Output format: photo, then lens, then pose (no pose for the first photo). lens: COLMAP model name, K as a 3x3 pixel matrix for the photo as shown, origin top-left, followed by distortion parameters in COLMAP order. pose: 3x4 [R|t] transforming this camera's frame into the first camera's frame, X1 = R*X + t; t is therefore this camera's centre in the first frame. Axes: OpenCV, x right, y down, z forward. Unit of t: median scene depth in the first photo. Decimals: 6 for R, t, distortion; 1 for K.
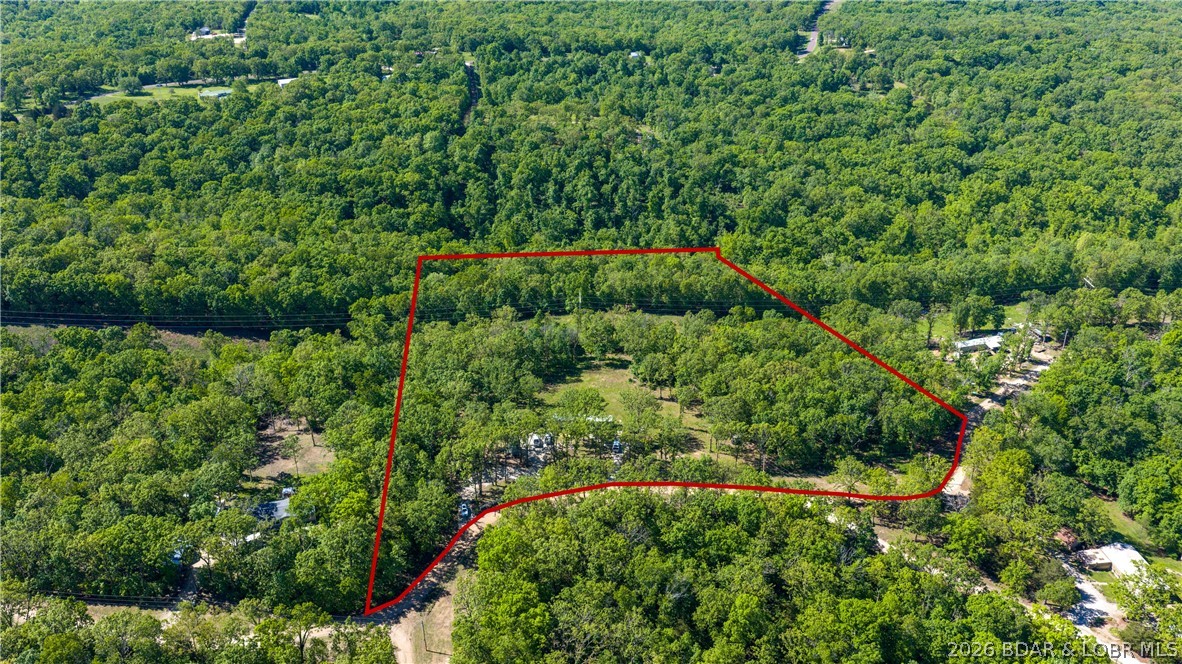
lens RADIAL K [[976.5, 0, 591.0], [0, 976.5, 332.0], [0, 0, 1]] dist [0.032088, -0.059931]
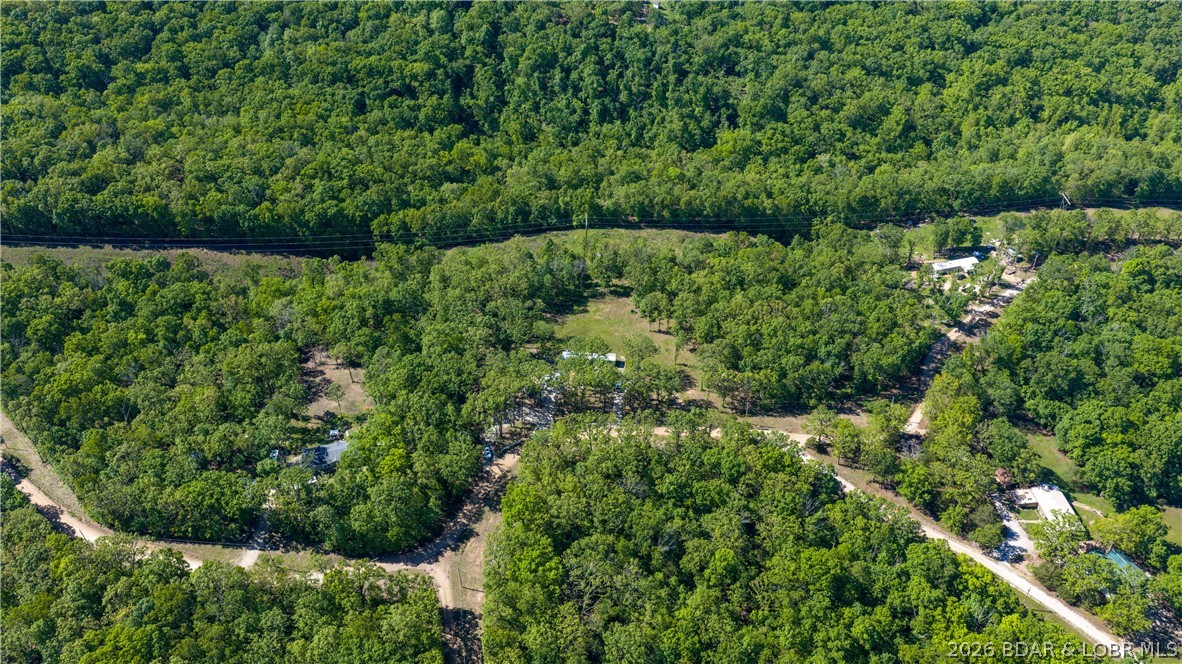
lens RADIAL K [[976.5, 0, 591.0], [0, 976.5, 332.0], [0, 0, 1]] dist [0.032088, -0.059931]
pose [[0.999987, 0.003306, -0.003909, -0.001623], [-0.002401, 0.977212, 0.212251, -0.145316], [0.004522, -0.212238, 0.977207, -0.075309]]
